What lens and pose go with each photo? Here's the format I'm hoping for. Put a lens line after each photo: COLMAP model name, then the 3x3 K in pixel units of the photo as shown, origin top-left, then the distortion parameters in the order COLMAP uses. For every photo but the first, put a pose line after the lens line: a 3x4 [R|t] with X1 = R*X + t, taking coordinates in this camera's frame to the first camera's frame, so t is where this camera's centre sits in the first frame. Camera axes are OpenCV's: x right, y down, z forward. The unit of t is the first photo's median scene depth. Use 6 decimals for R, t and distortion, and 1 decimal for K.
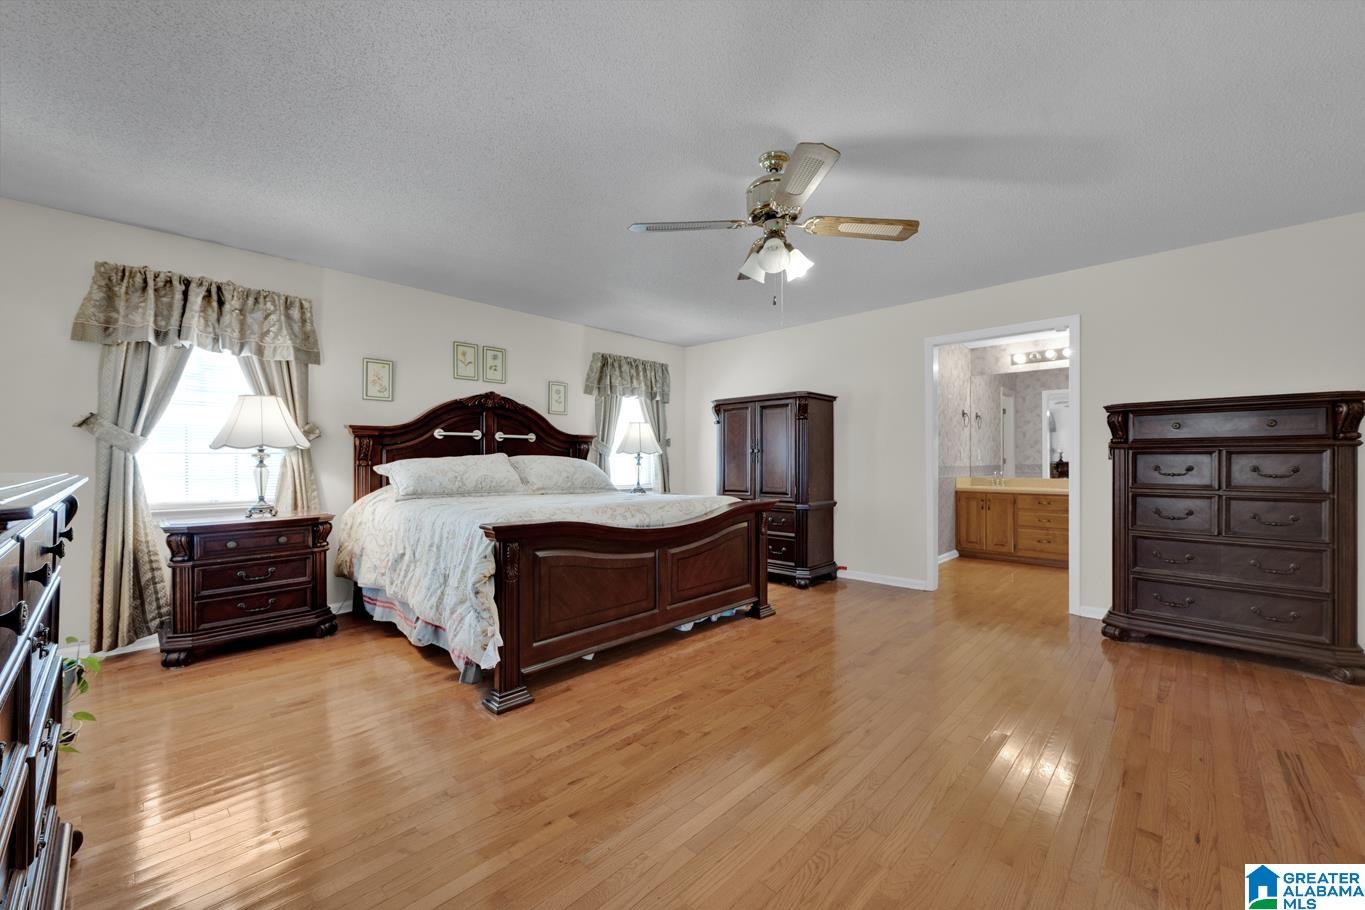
lens RADIAL K [[544.8, 0, 680.9], [0, 544.8, 458.7], [0, 0, 1]] dist [-0.002626, -0.000156]
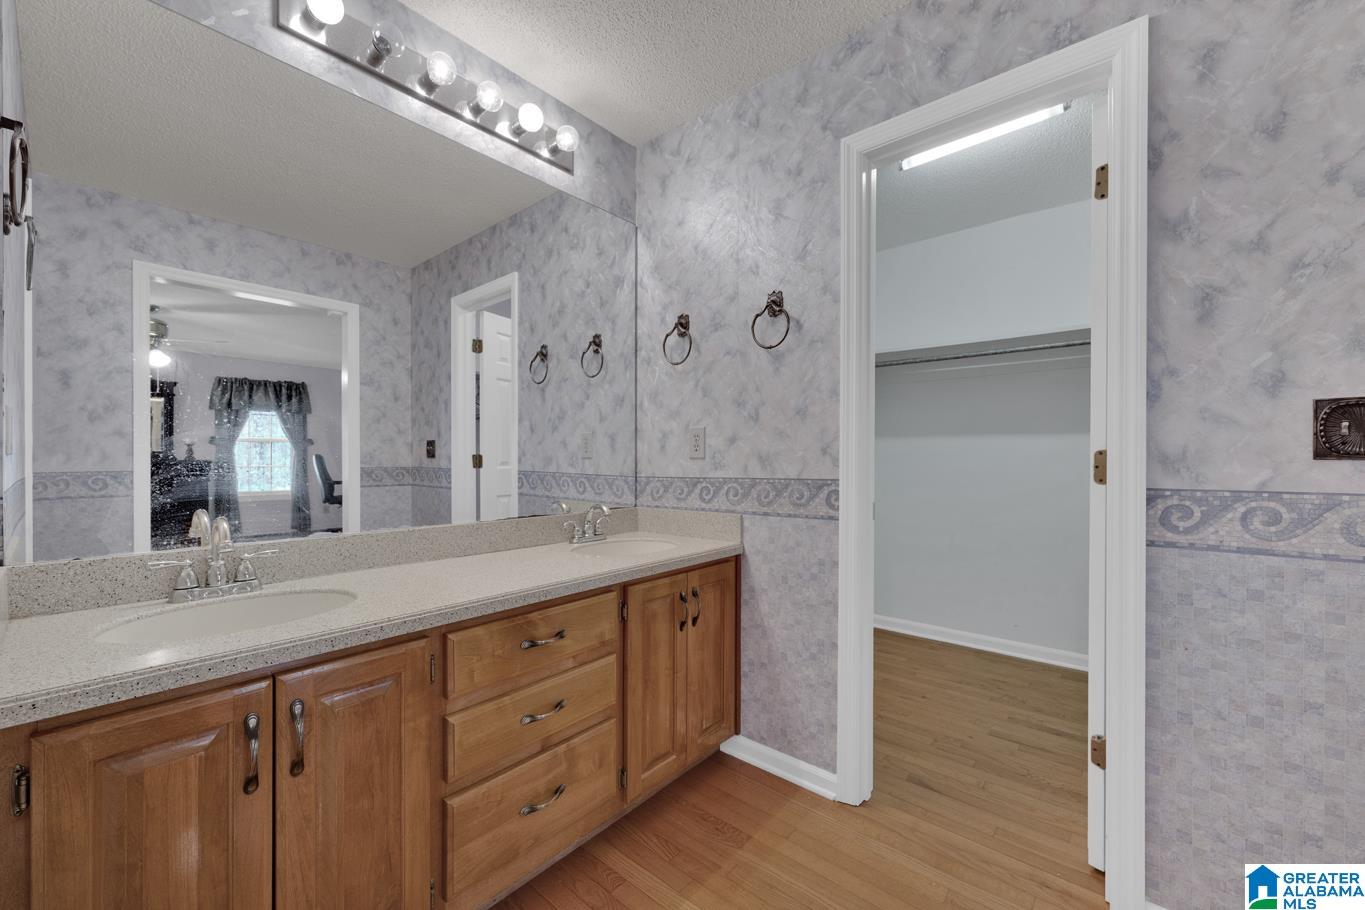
lens RADIAL K [[544.8, 0, 682.3], [0, 544.8, 452.2], [0, 0, 1]] dist [-0.002626, -0.000156]
pose [[-0.065666, -0.005770, 0.997825, 0.298027], [-0.004736, 0.999974, 0.005471, -0.005123], [-0.997830, -0.004367, -0.065692, 0.683758]]
